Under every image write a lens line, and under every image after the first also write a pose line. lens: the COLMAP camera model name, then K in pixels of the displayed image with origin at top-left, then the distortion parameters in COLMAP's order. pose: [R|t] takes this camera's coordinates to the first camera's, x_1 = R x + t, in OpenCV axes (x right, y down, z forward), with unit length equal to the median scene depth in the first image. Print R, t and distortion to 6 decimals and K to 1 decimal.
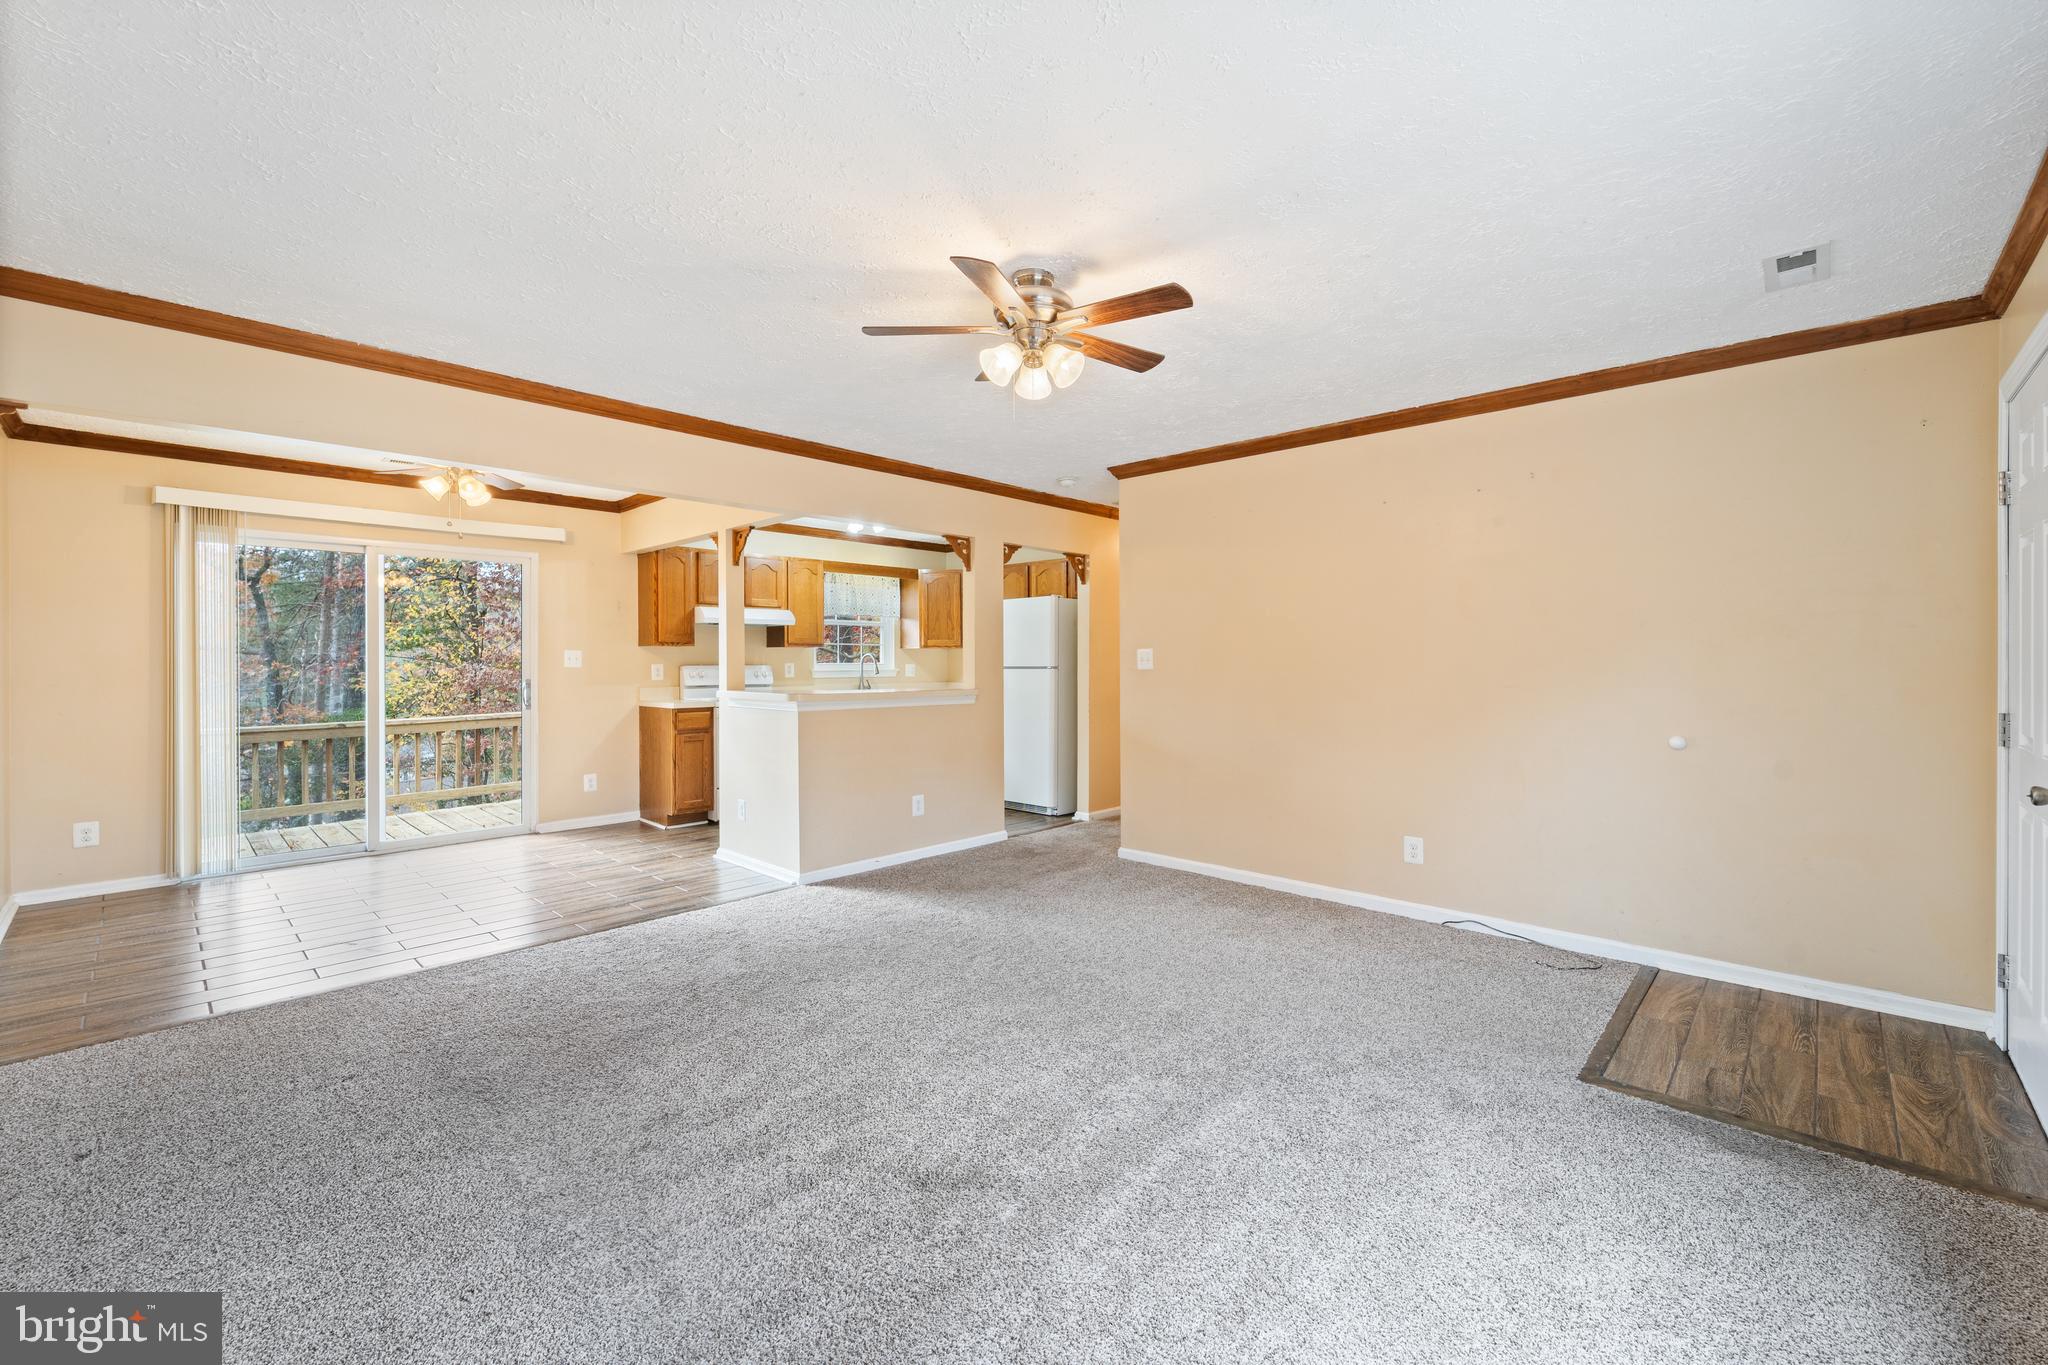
lens RADIAL K [[828.0, 0, 1040.3], [0, 828.0, 663.5], [0, 0, 1]] dist [0.000500, -0.000638]
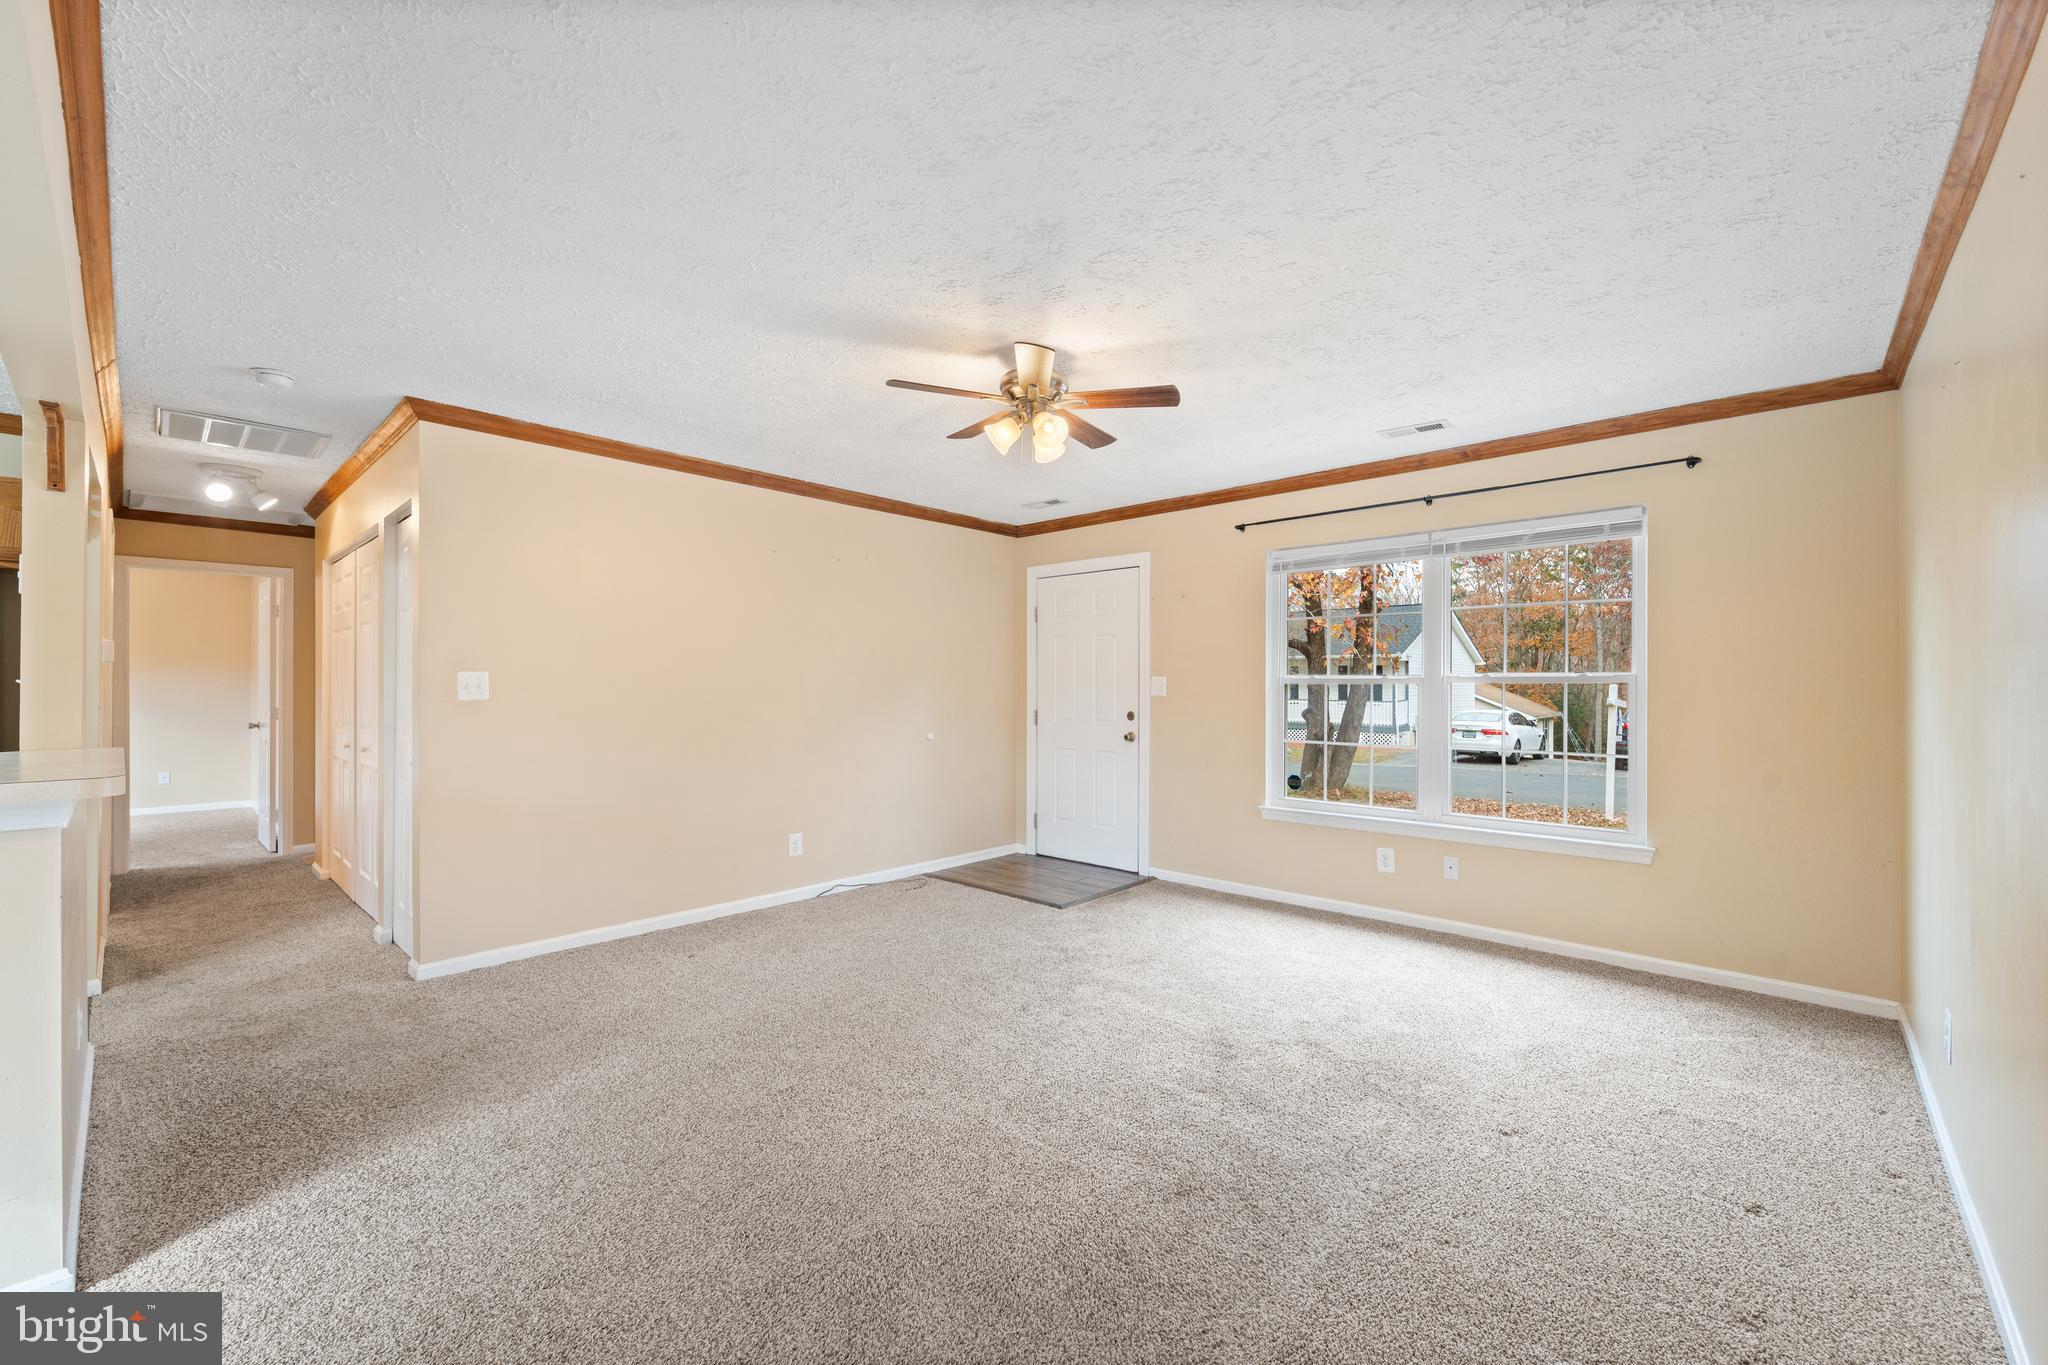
lens RADIAL K [[821.9, 0, 1042.9], [0, 821.9, 682.5], [0, 0, 1]] dist [0.001928, 0.000254]
pose [[-0.011464, 0.006793, 0.999911, -0.753202], [0.003464, 0.999971, -0.006754, -0.002408], [-0.999928, 0.003386, -0.011488, 0.648655]]
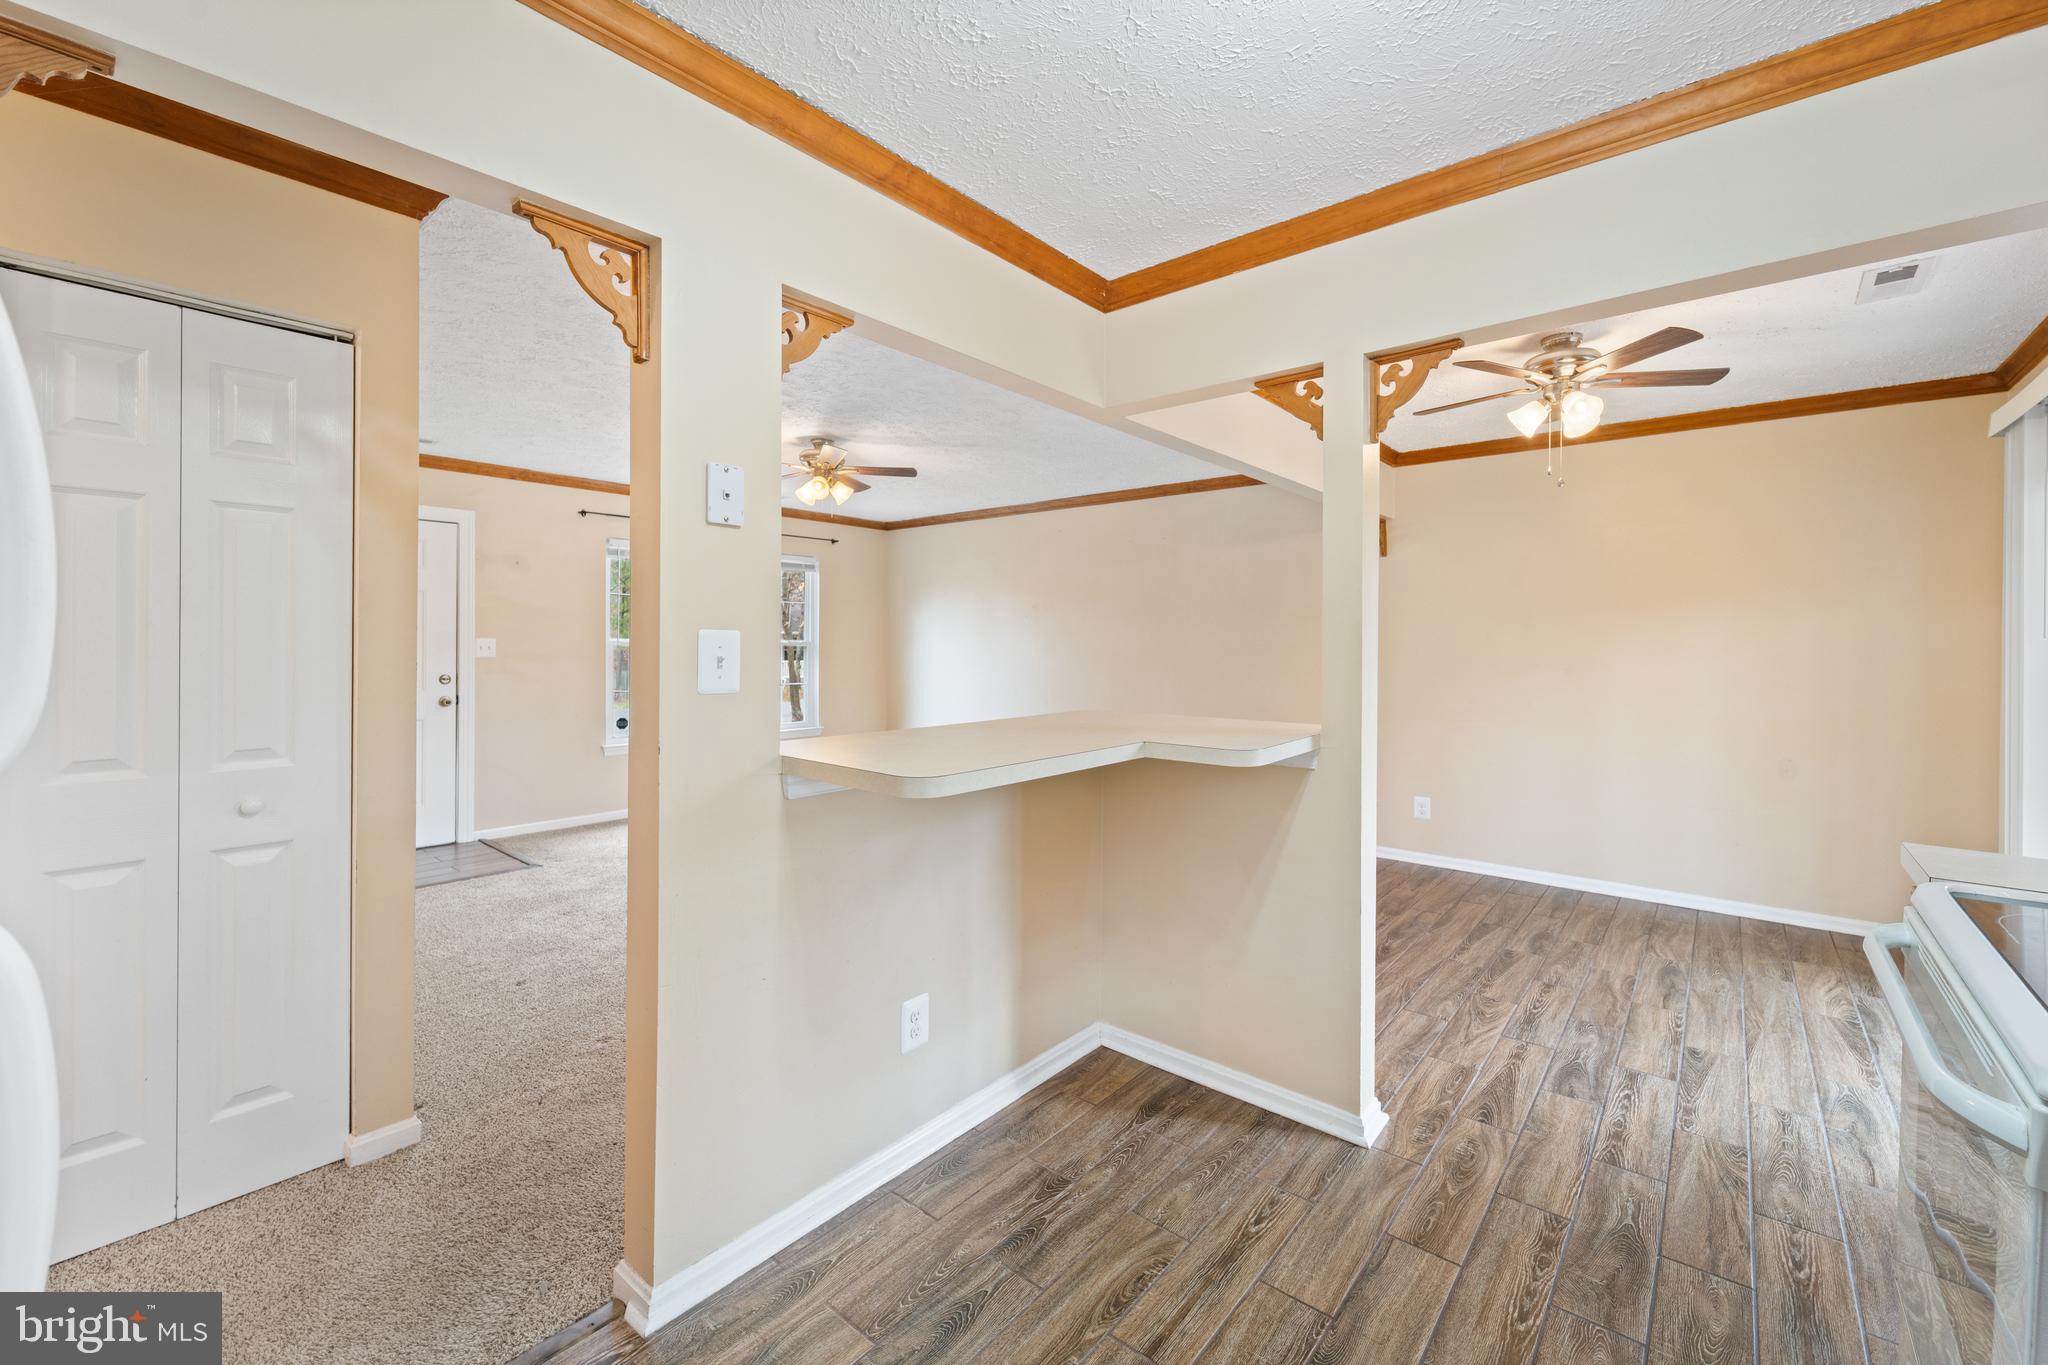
lens RADIAL K [[846.4, 0, 1034.5], [0, 846.4, 646.5], [0, 0, 1]] dist [0.001908, -0.000376]
pose [[-0.998474, -0.004308, -0.055061, -0.237836], [-0.004764, 0.999955, 0.008157, -0.022538], [0.055024, 0.008407, -0.998450, 1.871837]]
